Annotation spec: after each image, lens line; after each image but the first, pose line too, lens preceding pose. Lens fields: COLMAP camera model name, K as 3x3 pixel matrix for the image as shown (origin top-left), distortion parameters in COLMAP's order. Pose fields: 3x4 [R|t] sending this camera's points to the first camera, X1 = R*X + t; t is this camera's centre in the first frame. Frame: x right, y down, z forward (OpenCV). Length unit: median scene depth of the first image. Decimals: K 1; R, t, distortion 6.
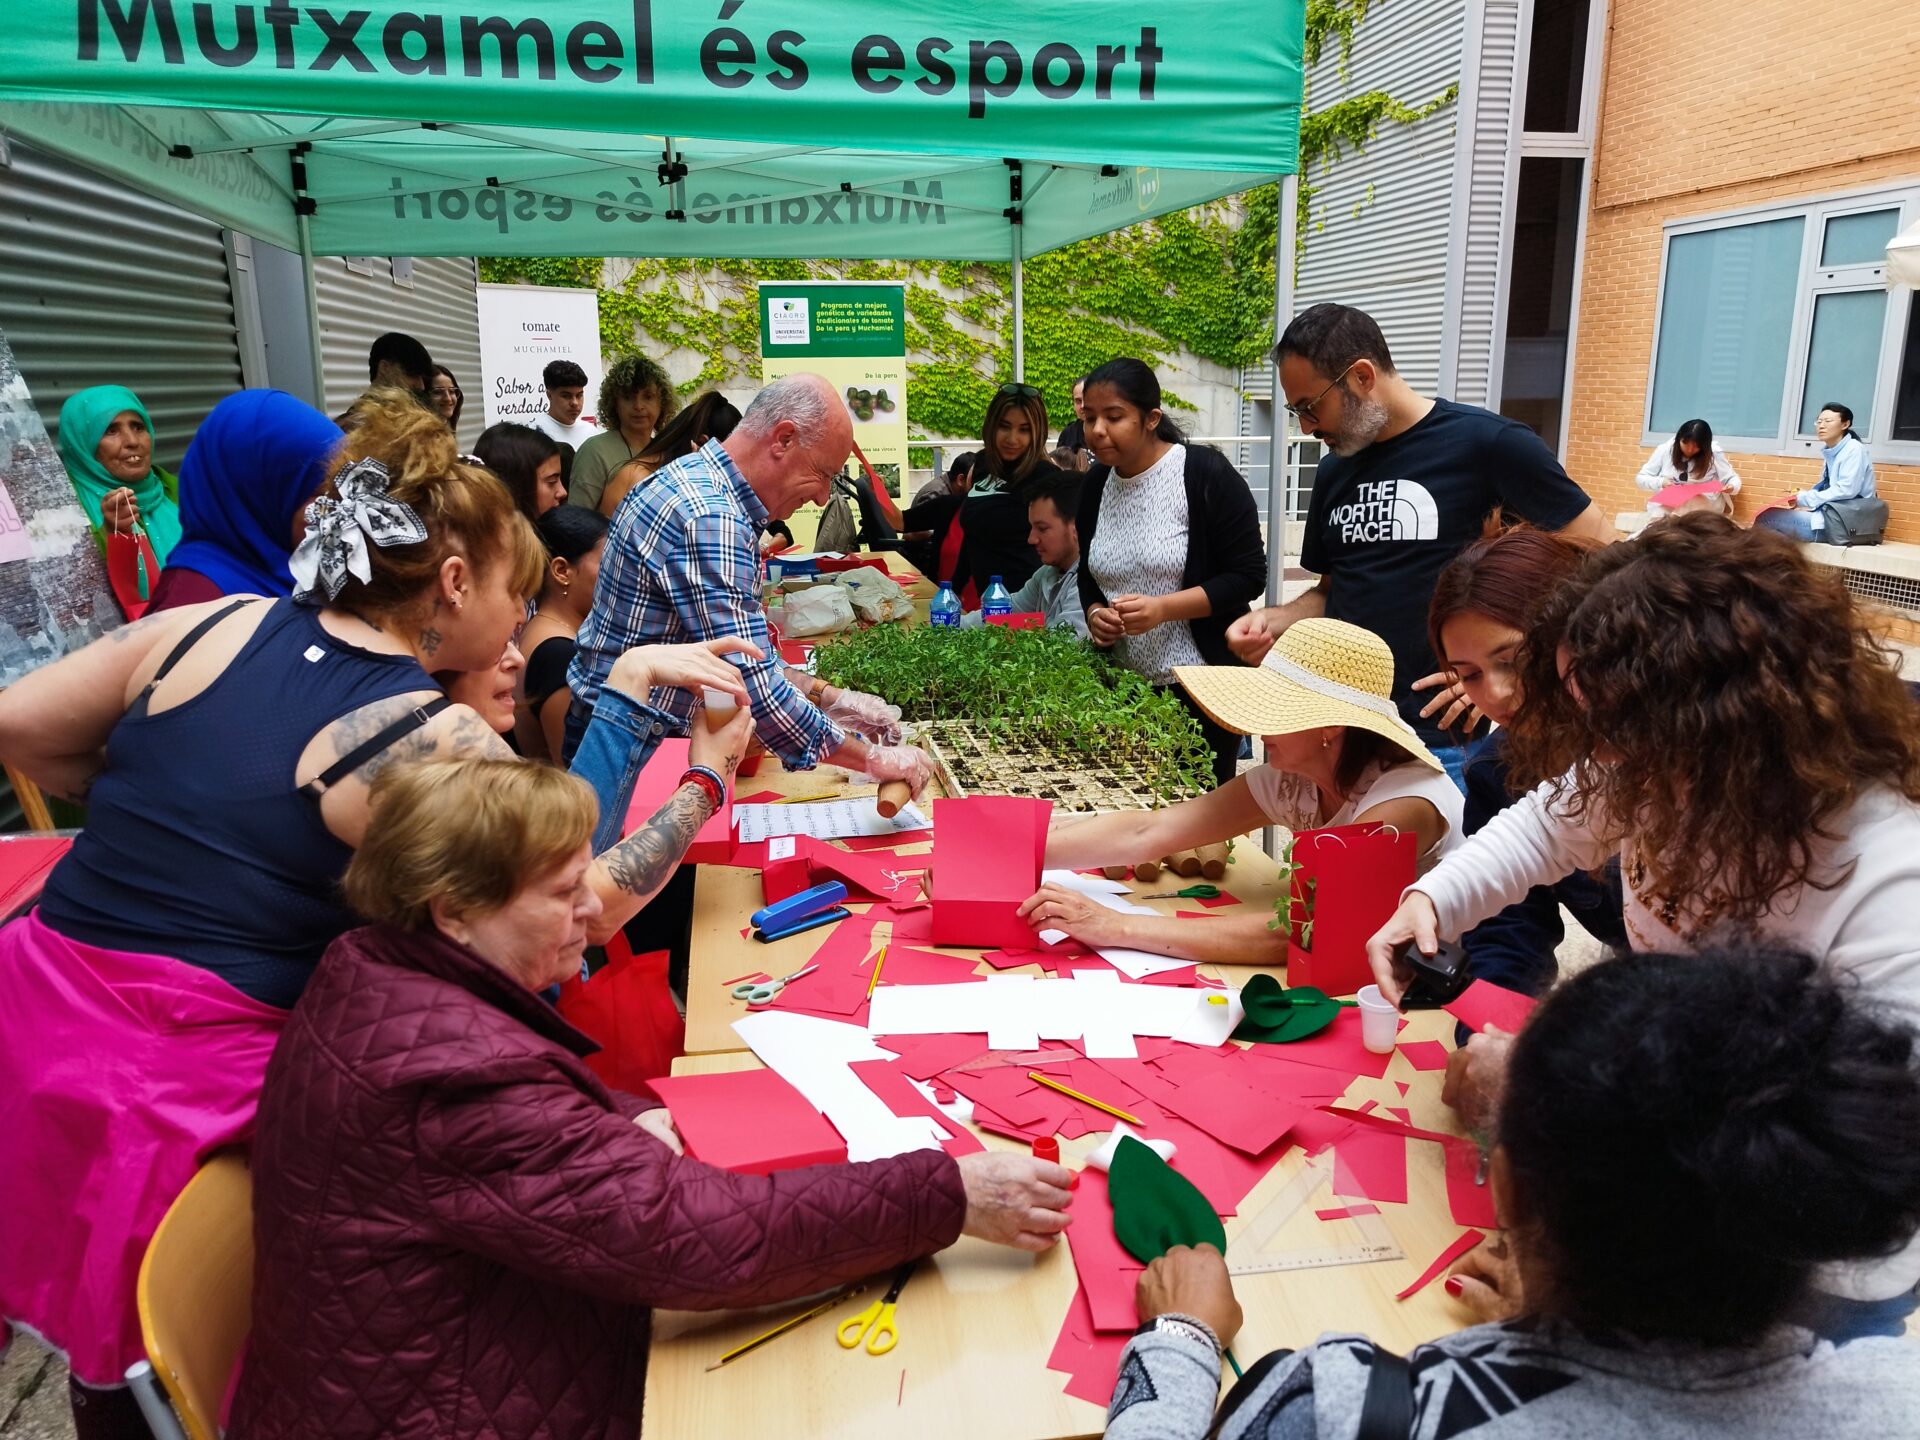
lens RADIAL K [[1411.9, 0, 967.6], [0, 1411.9, 731.7], [0, 0, 1]] dist [0.010167, -0.003681]
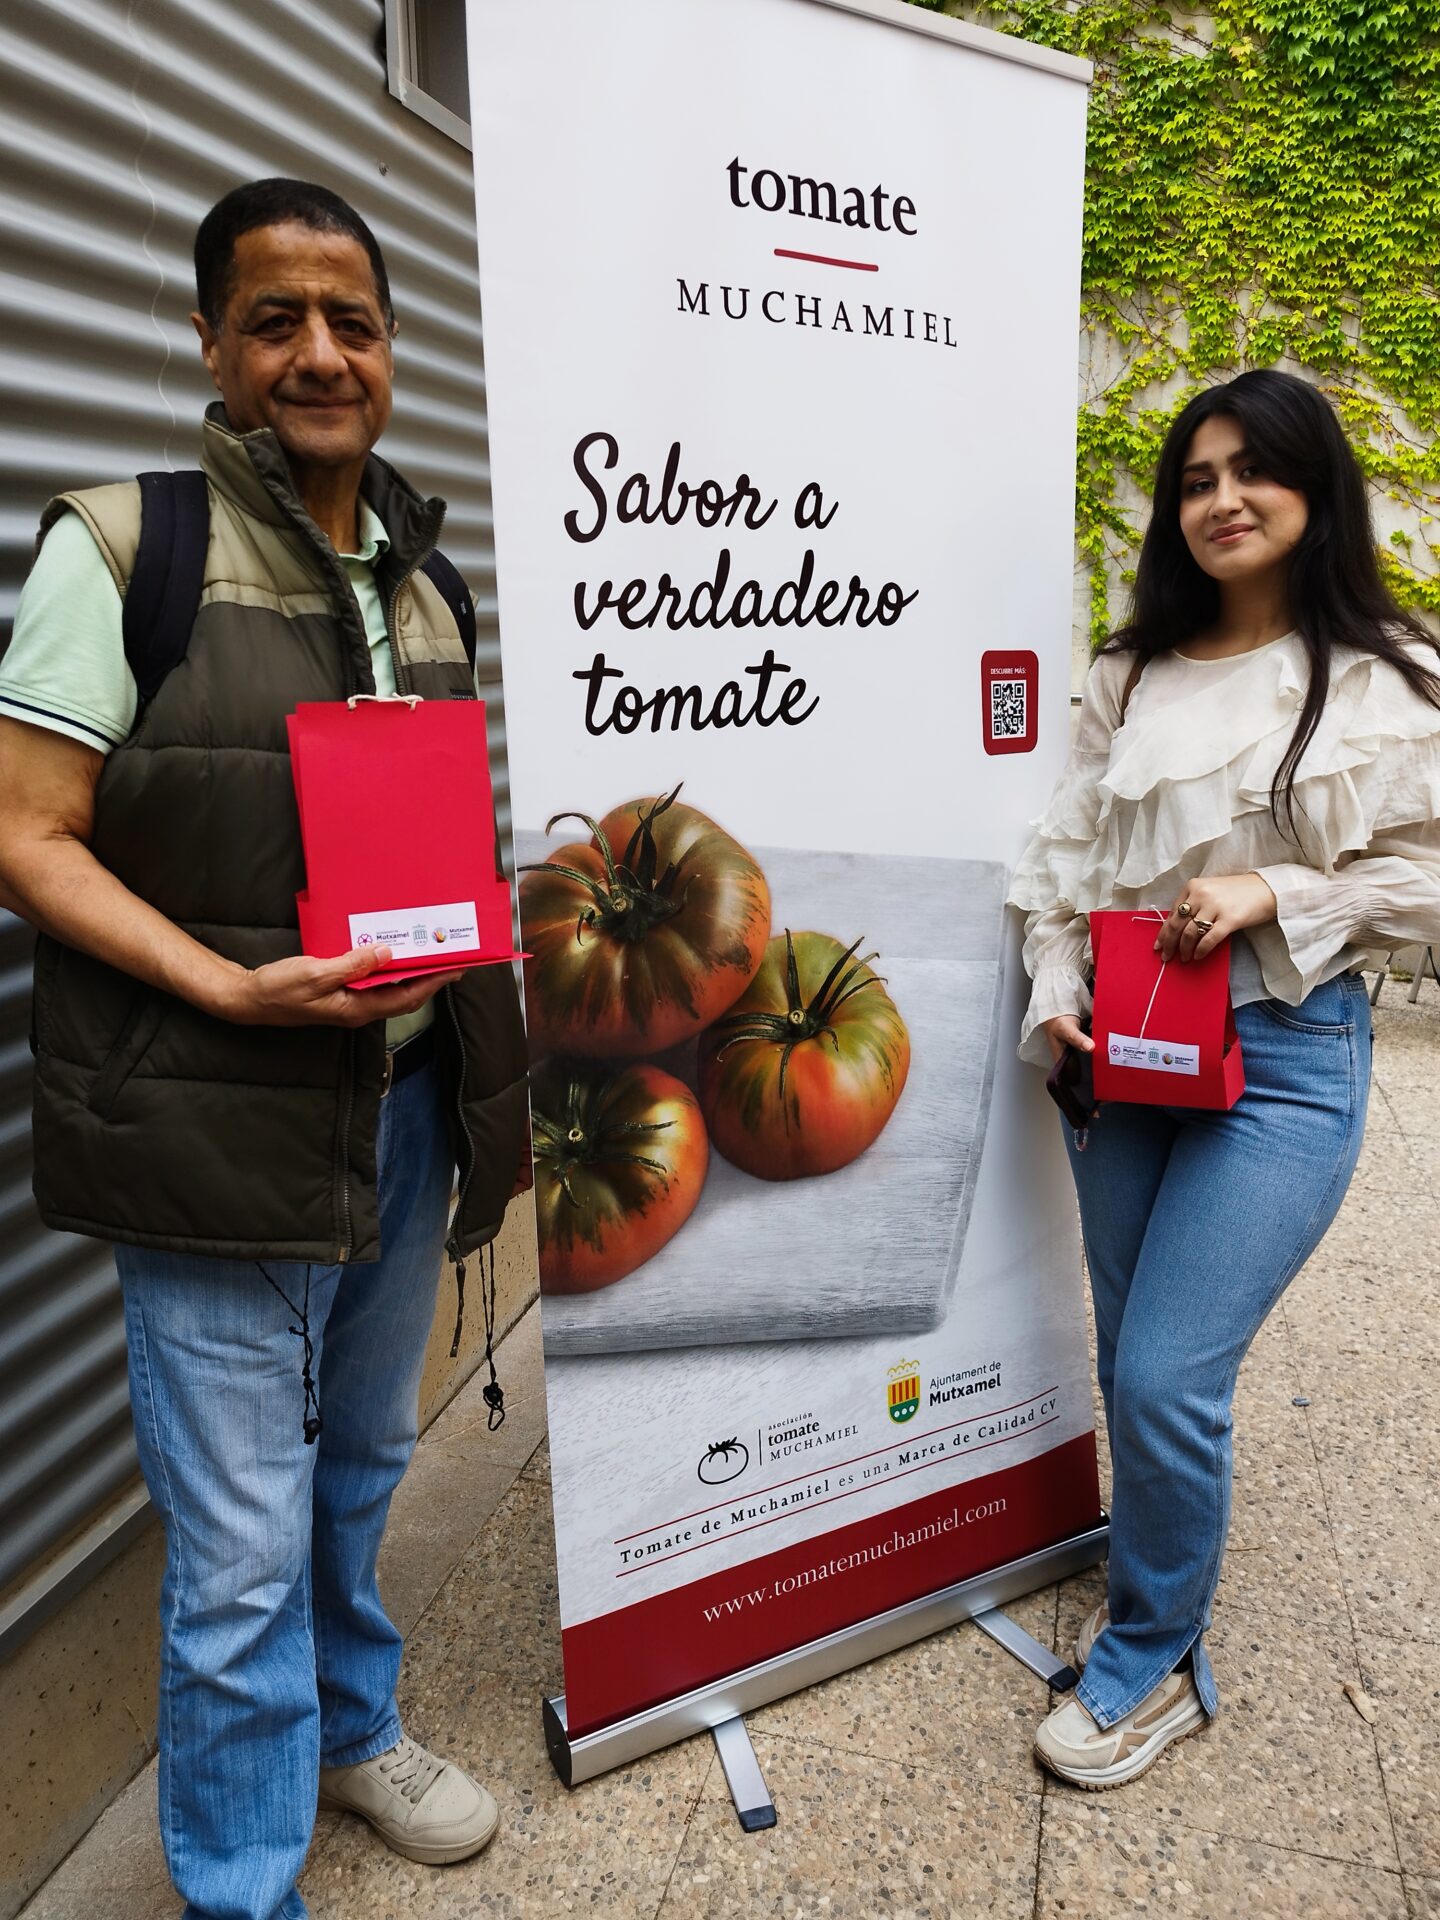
lens RADIAL K [[1441.3, 0, 723.3], [0, 1441.3, 953.8], [0, 0, 1]] dist [0.001718, -0.003440]
pose [[0.900867, 0.114233, -0.418795, -0.205950], [-0.114330, 0.993129, 0.024958, -0.171537], [0.418769, 0.025397, 0.907738, 0.759191]]
